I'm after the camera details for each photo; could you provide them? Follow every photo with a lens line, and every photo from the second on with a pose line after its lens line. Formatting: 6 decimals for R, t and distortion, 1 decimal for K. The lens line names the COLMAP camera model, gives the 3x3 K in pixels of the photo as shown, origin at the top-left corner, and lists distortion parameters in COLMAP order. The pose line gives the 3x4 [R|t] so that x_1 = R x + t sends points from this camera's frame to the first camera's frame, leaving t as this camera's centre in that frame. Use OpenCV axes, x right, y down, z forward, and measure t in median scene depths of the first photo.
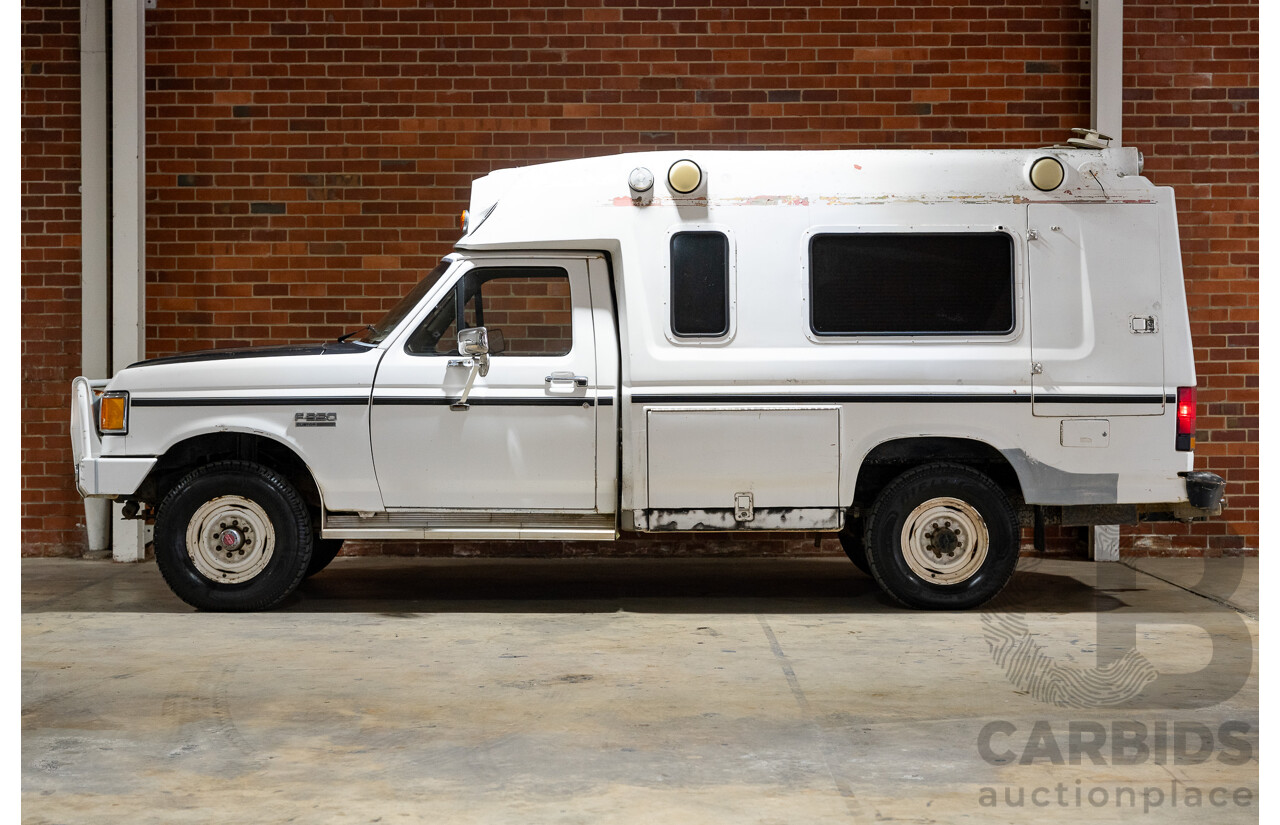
lens RADIAL K [[3528.7, 0, 686.8], [0, 3528.7, 403.8], [0, 0, 1]] dist [0.085788, 0.000000]
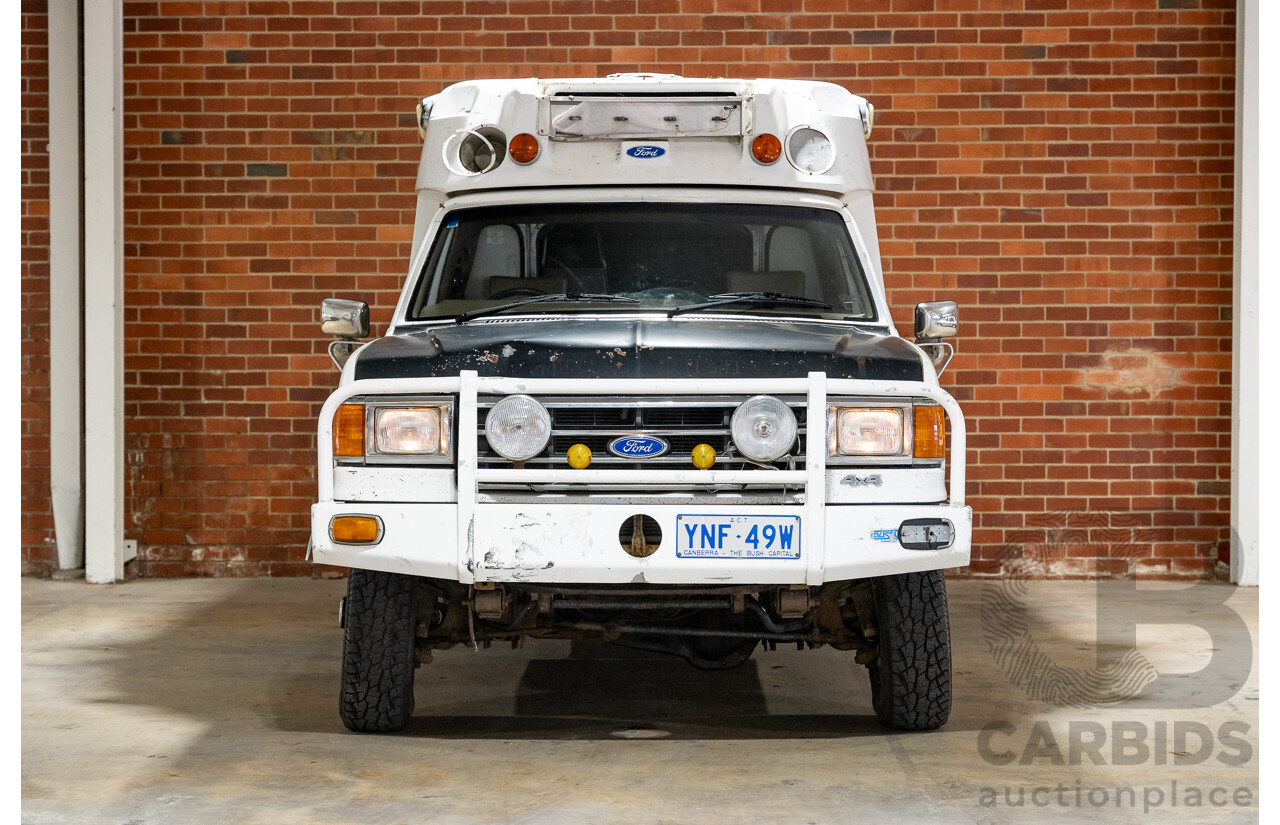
lens RADIAL K [[3528.7, 0, 613.7], [0, 3528.7, 467.1], [0, 0, 1]] dist [0.085788, 0.000000]
pose [[0.999571, 0.001948, -0.029236, -0.009524], [-0.001392, 0.999818, 0.019019, 0.000077], [0.029268, -0.018970, 0.999392, 0.146927]]
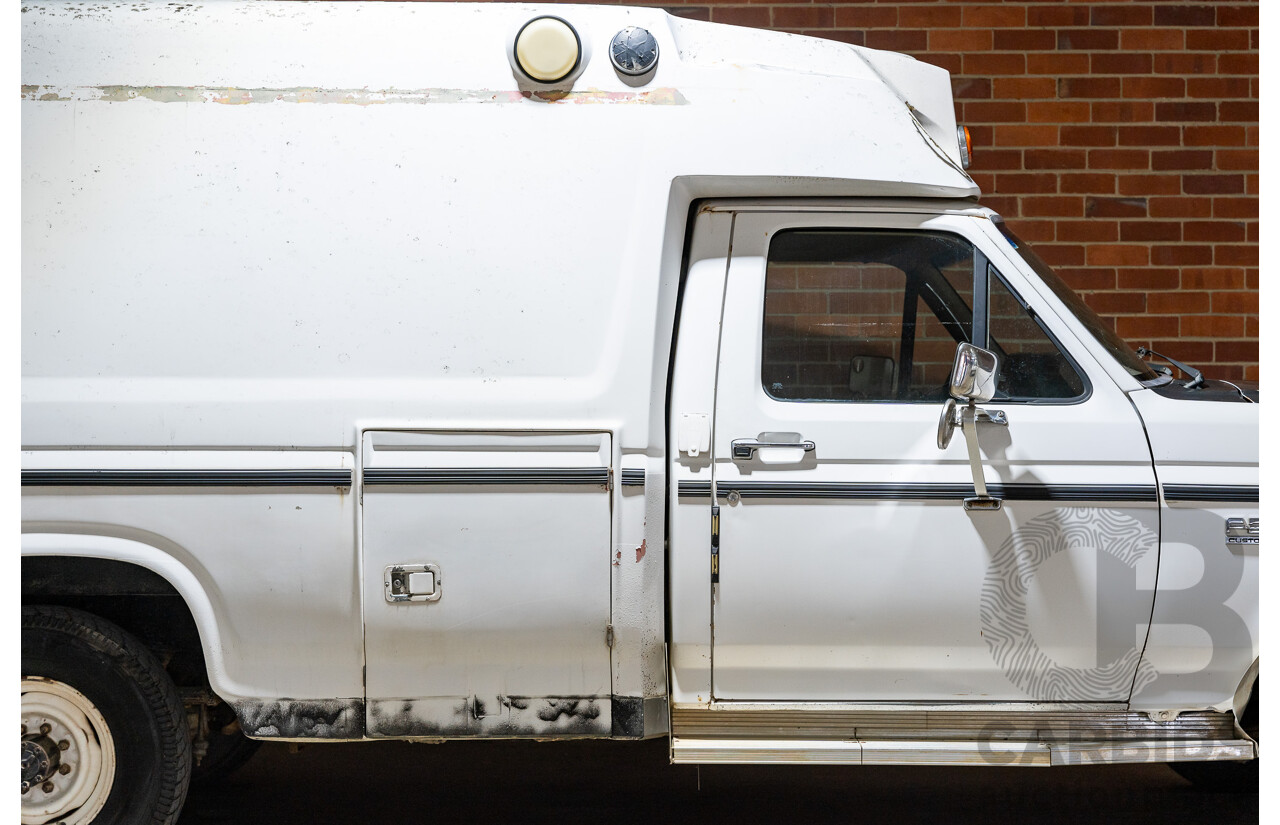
lens RADIAL K [[3528.7, 0, 651.4], [0, 3528.7, 404.8], [0, 0, 1]] dist [0.085788, 0.000000]
pose [[0.999821, 0.005878, -0.017975, -0.001990], [-0.005824, 0.999978, 0.003092, -0.013418], [0.017993, -0.002987, 0.999834, 0.421055]]
